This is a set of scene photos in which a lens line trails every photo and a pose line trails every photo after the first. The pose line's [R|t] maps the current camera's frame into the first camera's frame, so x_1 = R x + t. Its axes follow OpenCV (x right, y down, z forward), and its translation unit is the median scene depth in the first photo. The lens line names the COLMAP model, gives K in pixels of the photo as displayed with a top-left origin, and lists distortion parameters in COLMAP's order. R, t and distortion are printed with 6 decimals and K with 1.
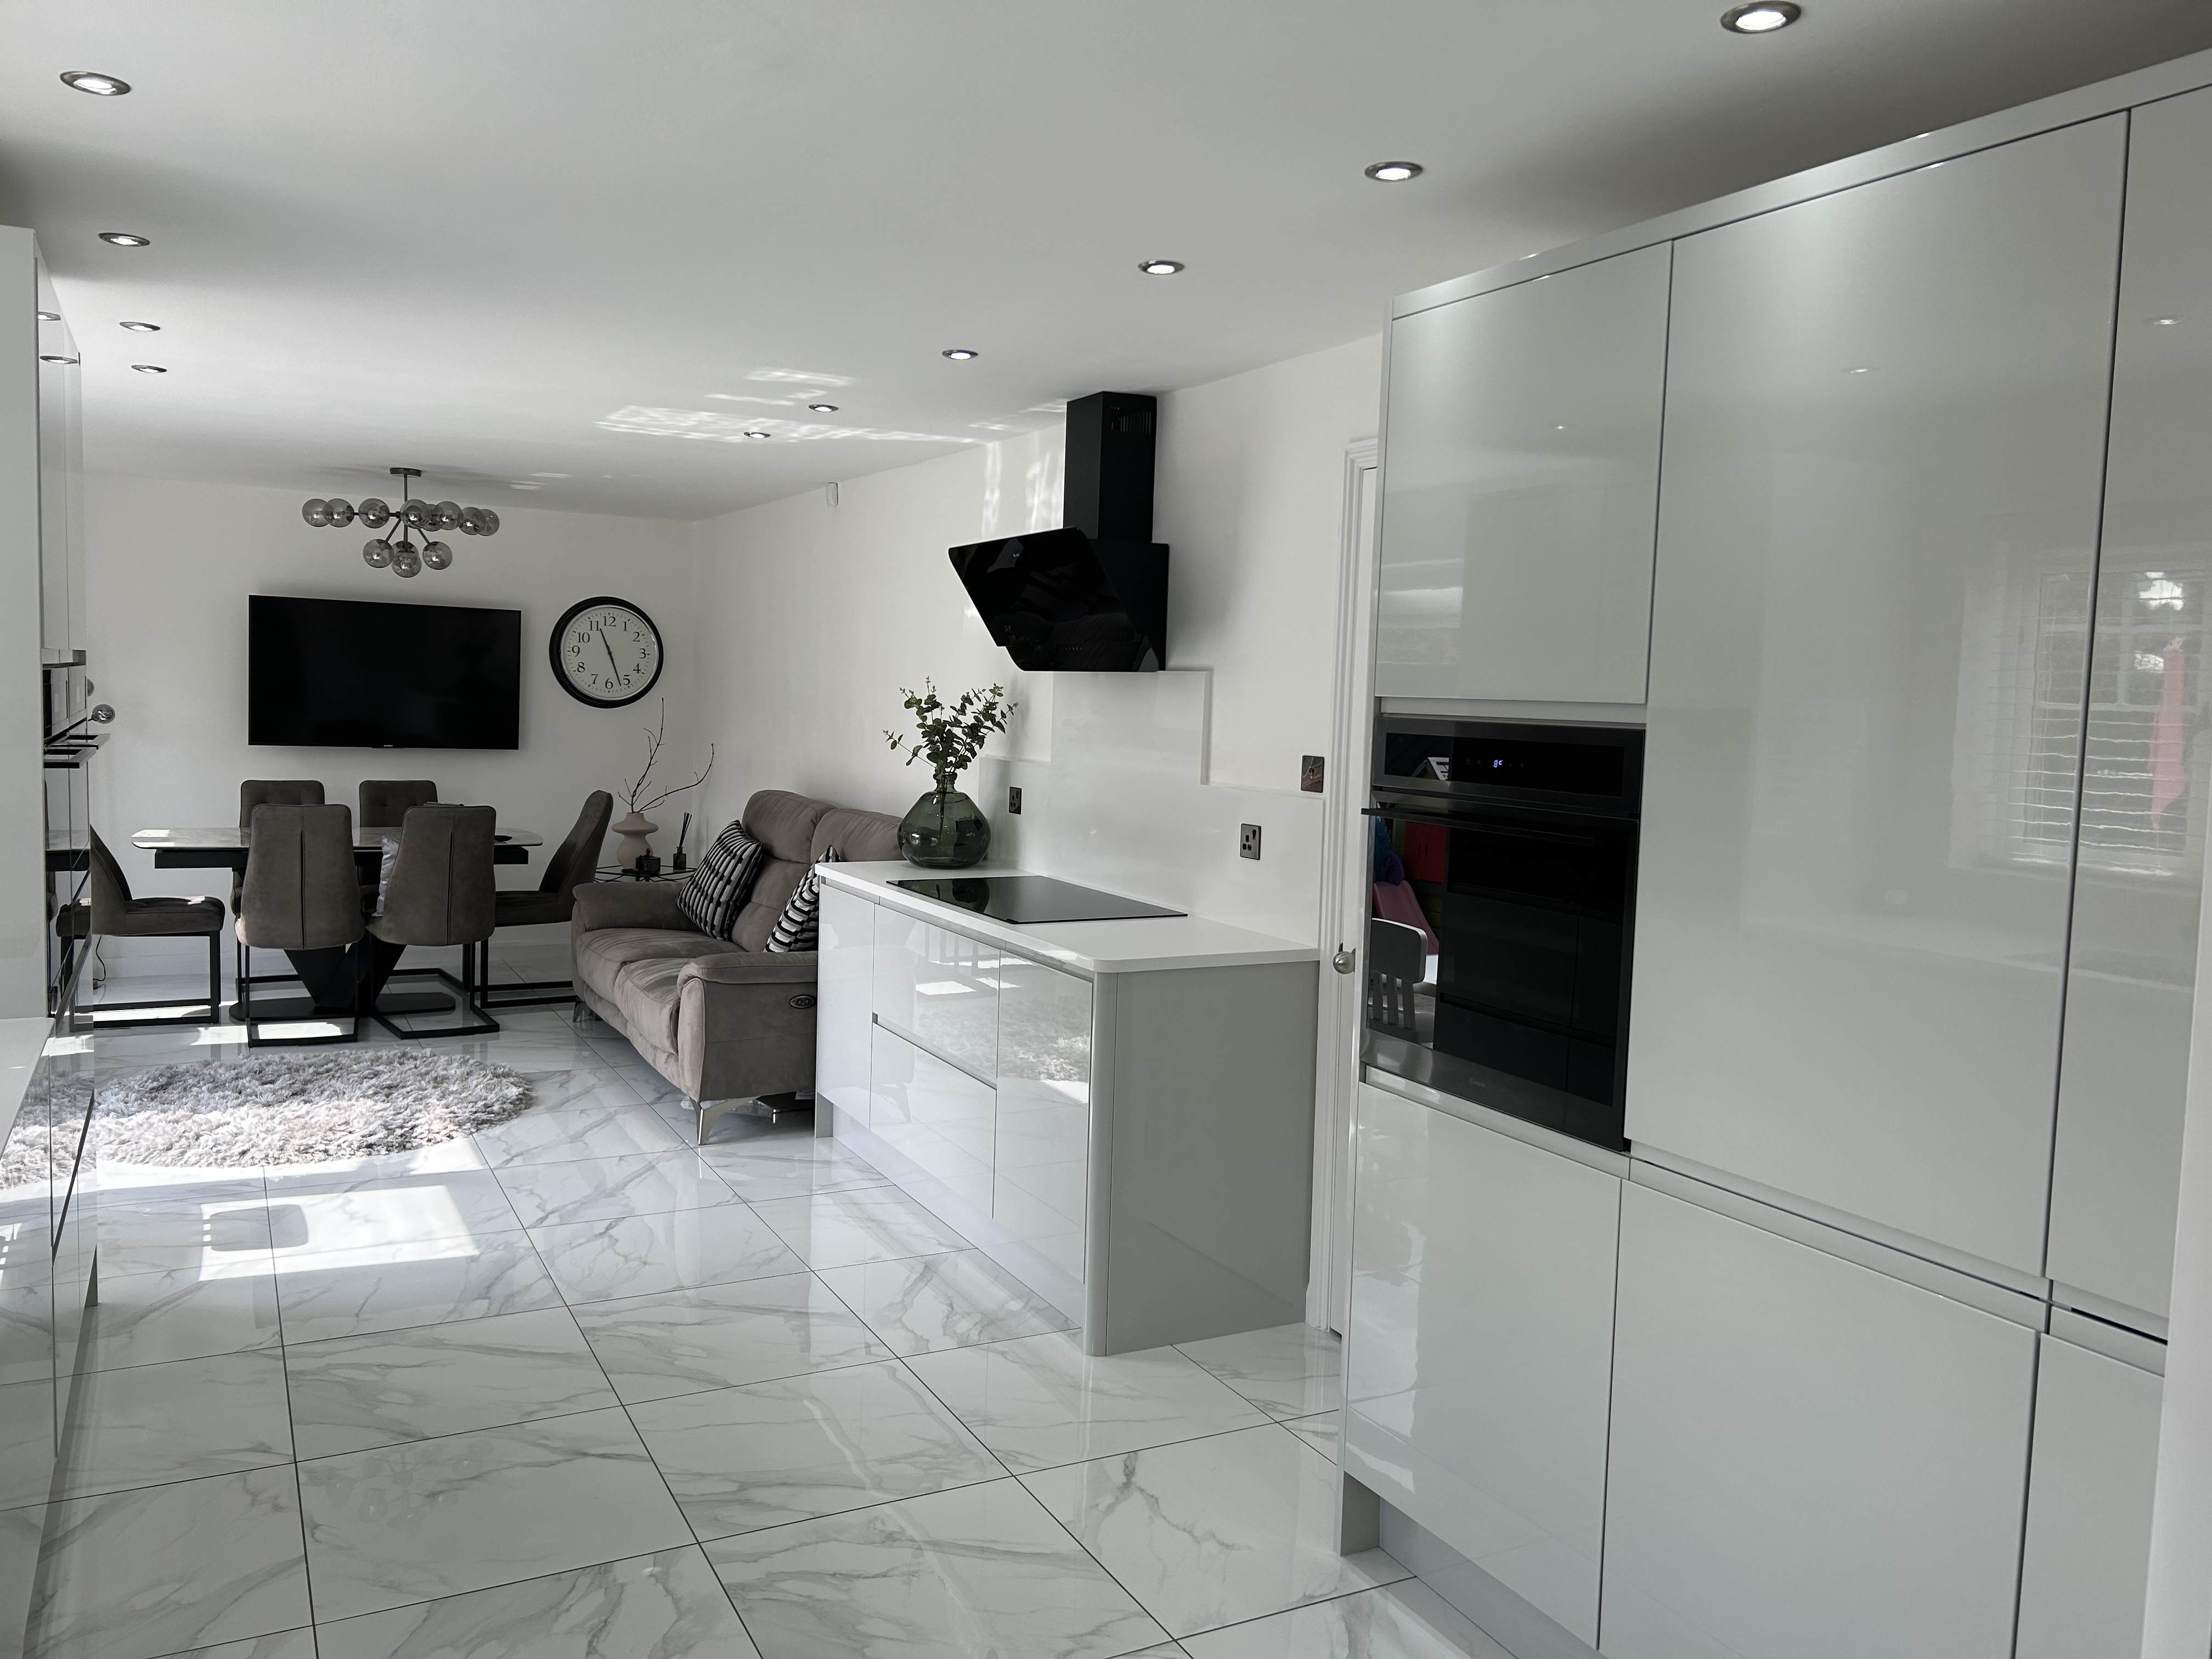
lens RADIAL K [[1656.6, 0, 1074.5], [0, 1656.6, 802.1], [0, 0, 1]] dist [0.156305, -0.219288]
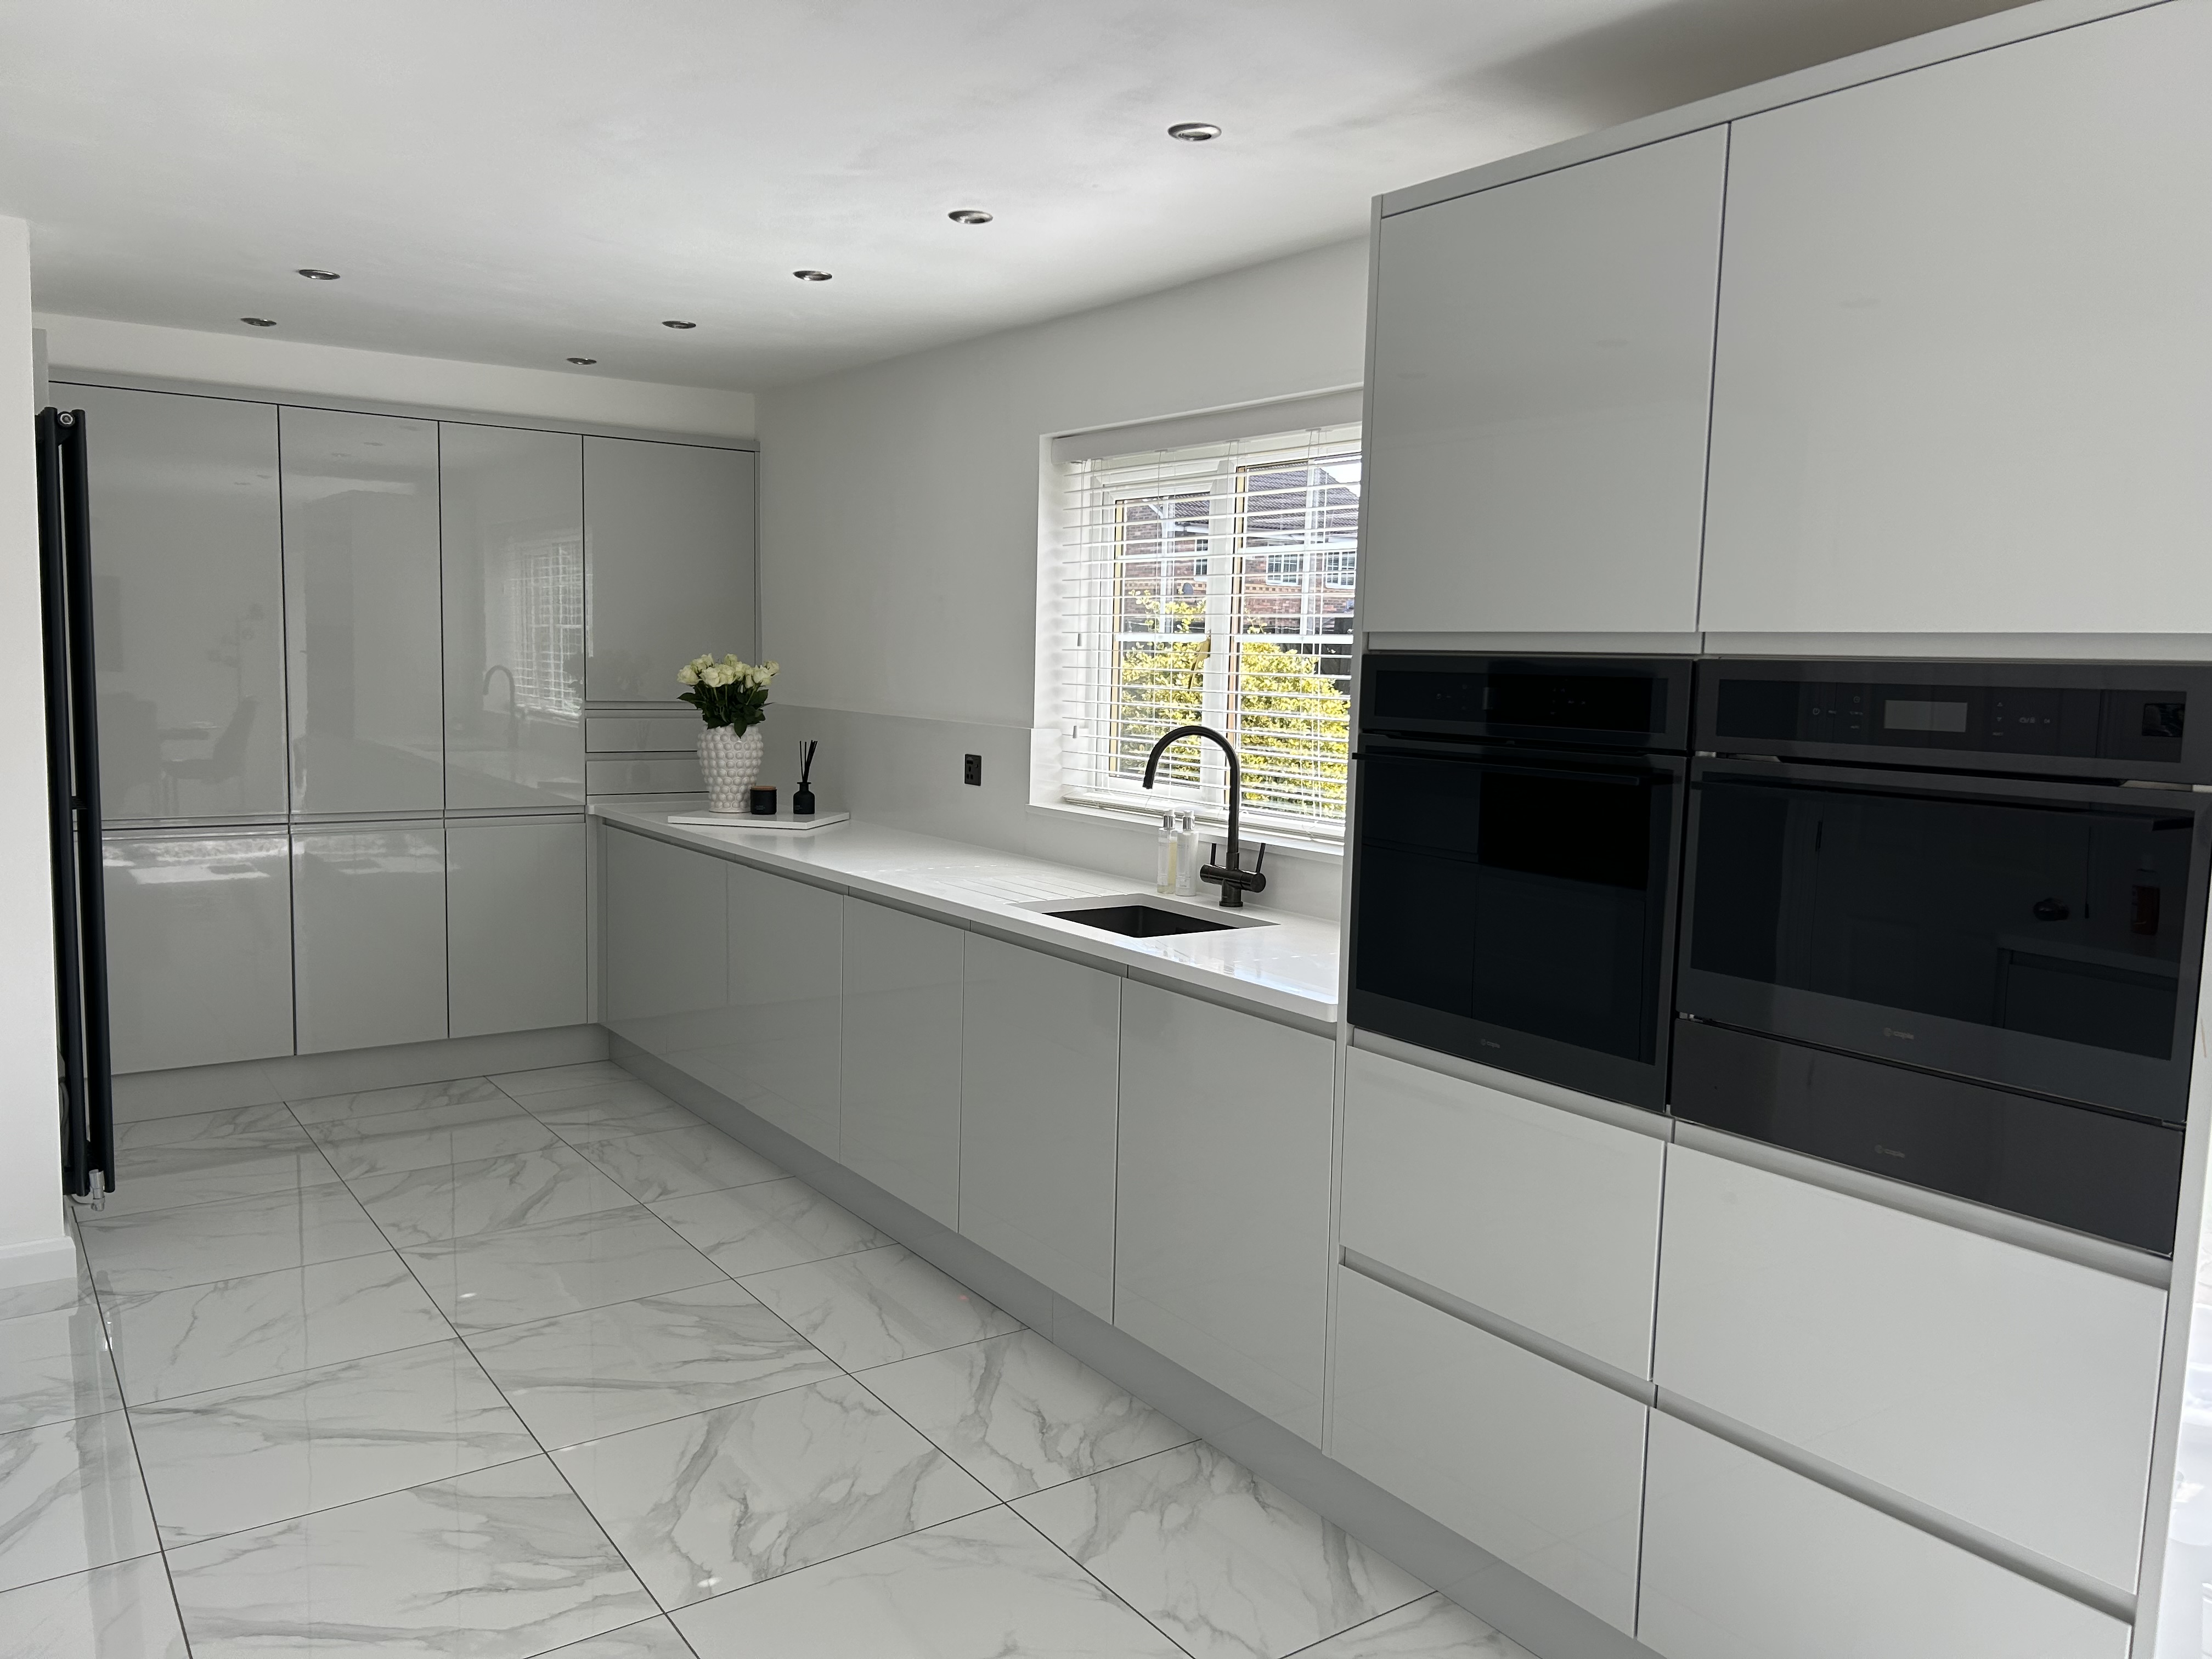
lens RADIAL K [[1662.1, 0, 1085.9], [0, 1662.1, 831.7], [0, 0, 1]] dist [0.101447, -0.122880]
pose [[-0.990760, -0.039354, -0.129793, -0.173611], [-0.061667, 0.983049, 0.172659, -0.068502], [0.120798, 0.179067, -0.976393, 1.020078]]
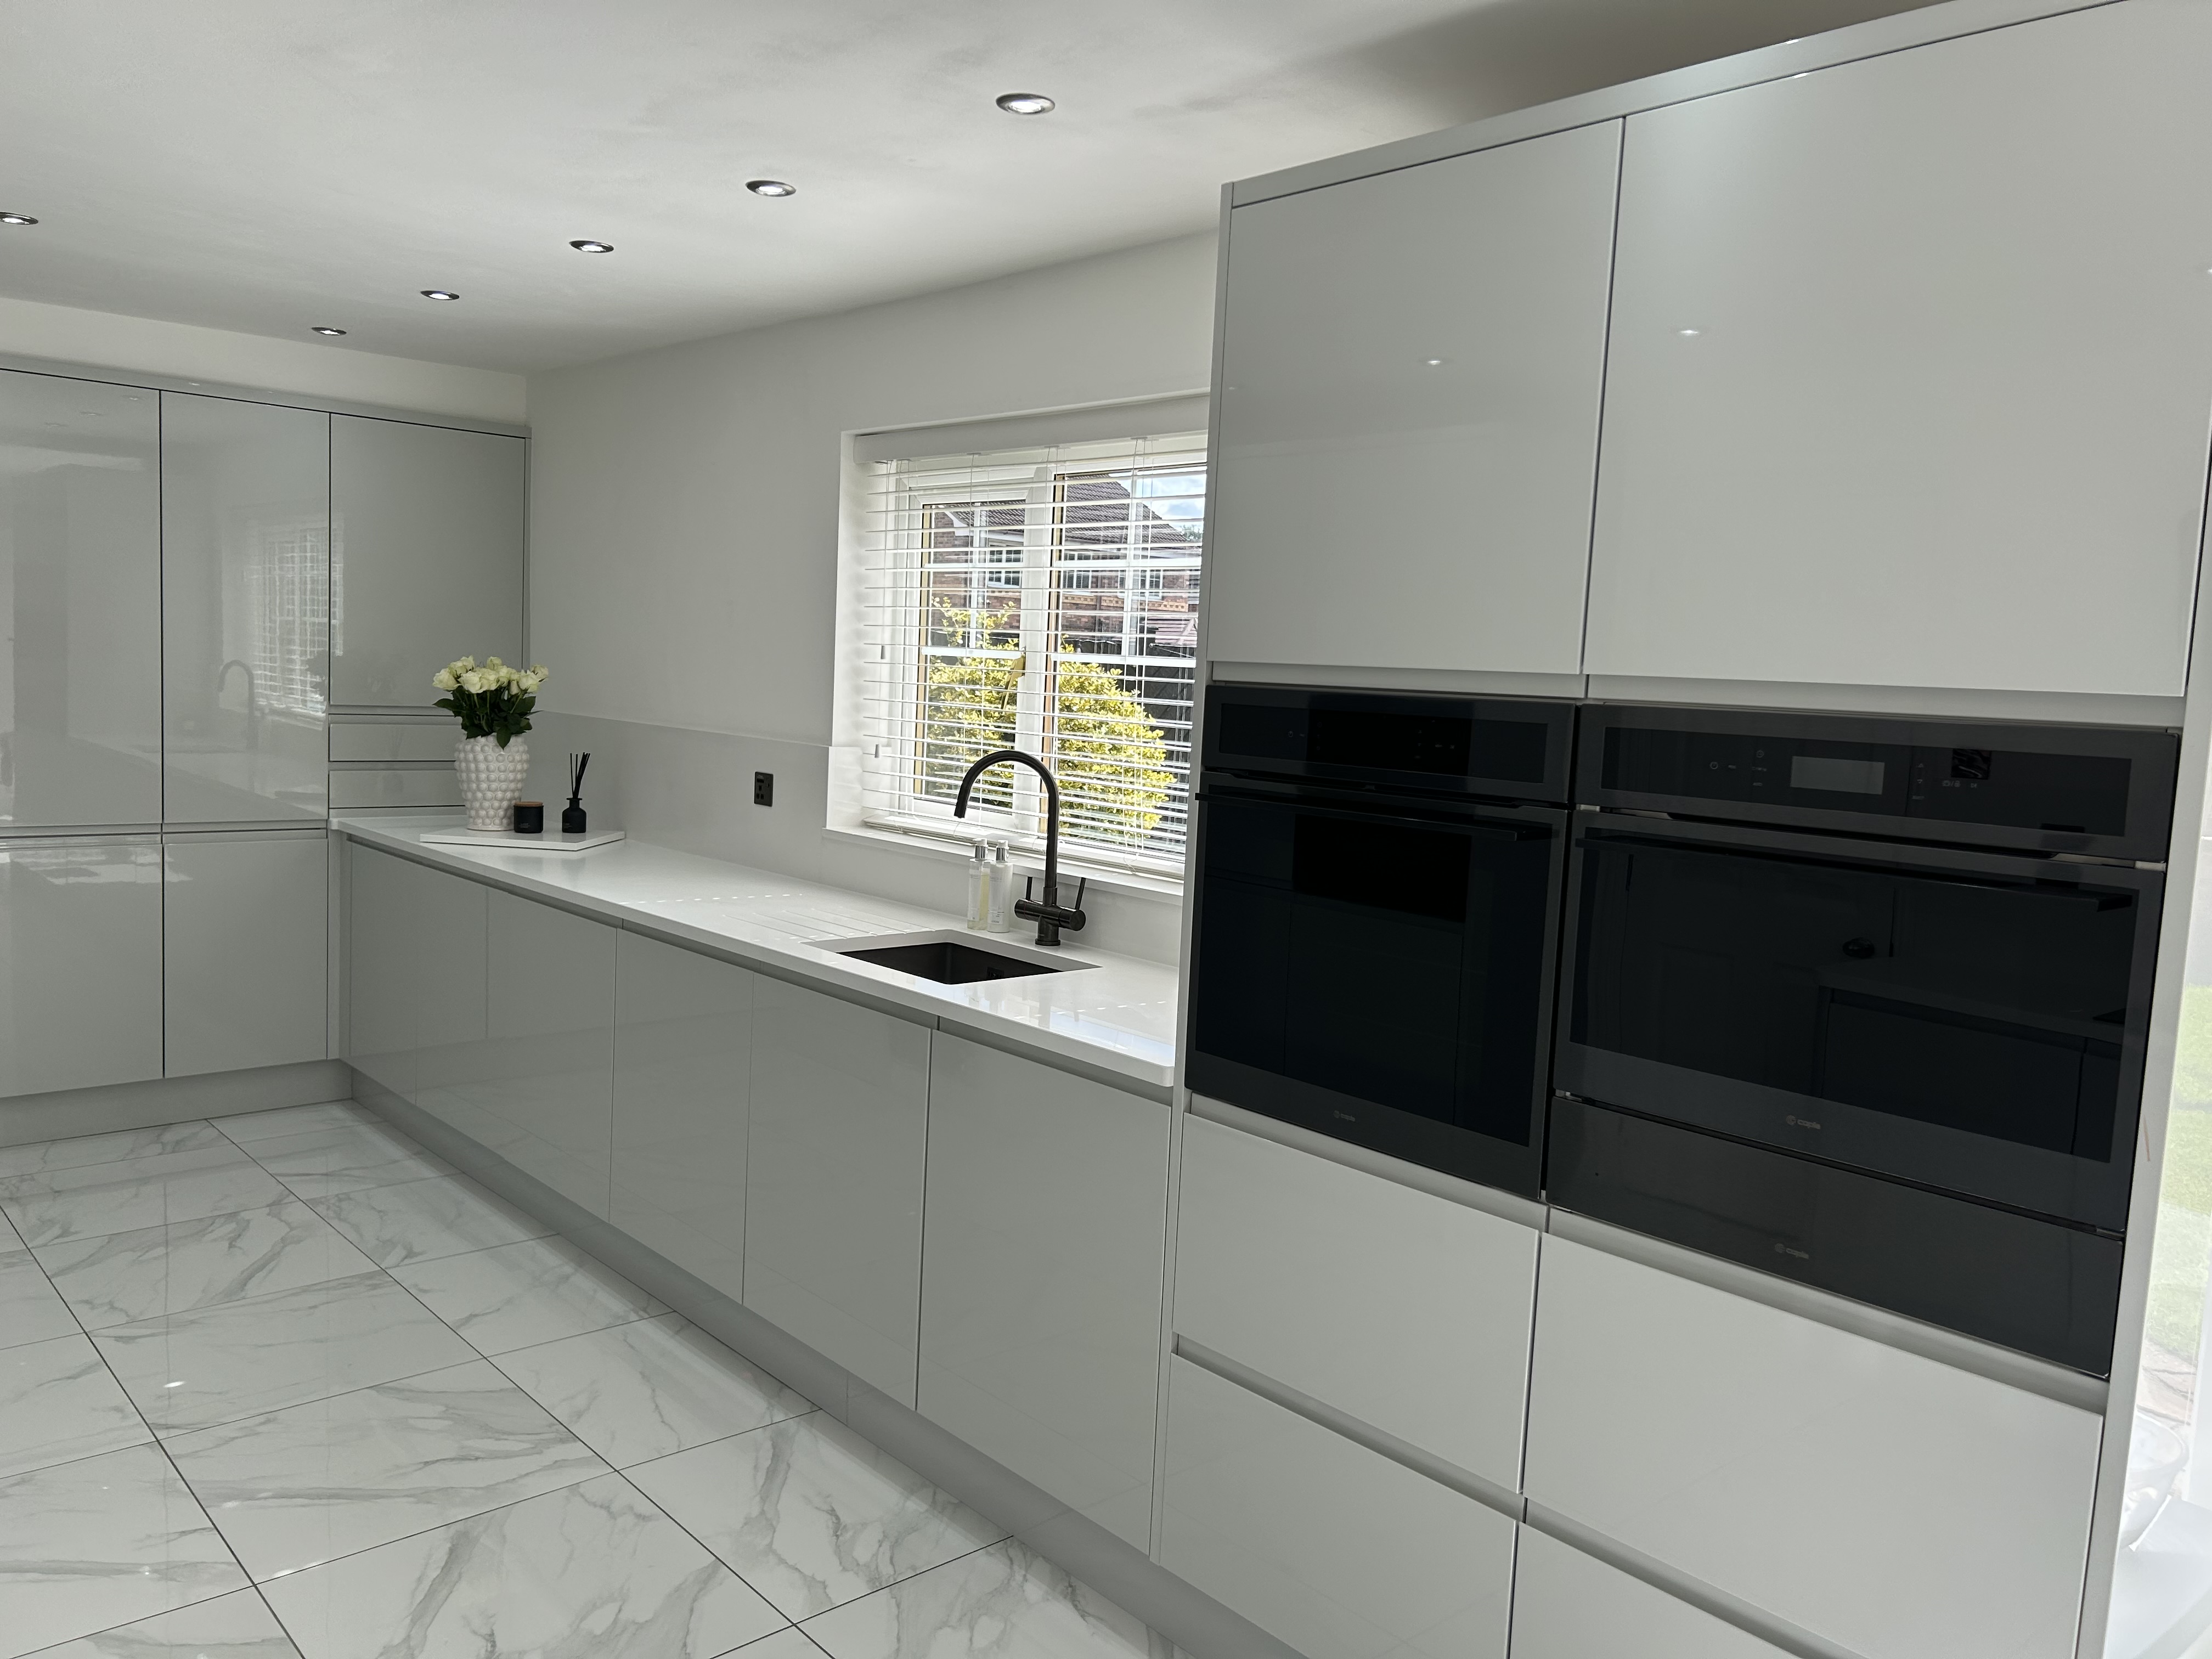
lens RADIAL K [[1653.7, 0, 1073.6], [0, 1653.7, 830.3], [0, 0, 1]] dist [0.052062, -0.042932]
pose [[-0.966961, -0.050529, -0.249867, -0.172590], [-0.092712, 0.982745, 0.160051, -0.069230], [0.237468, 0.177928, -0.954961, 0.961230]]
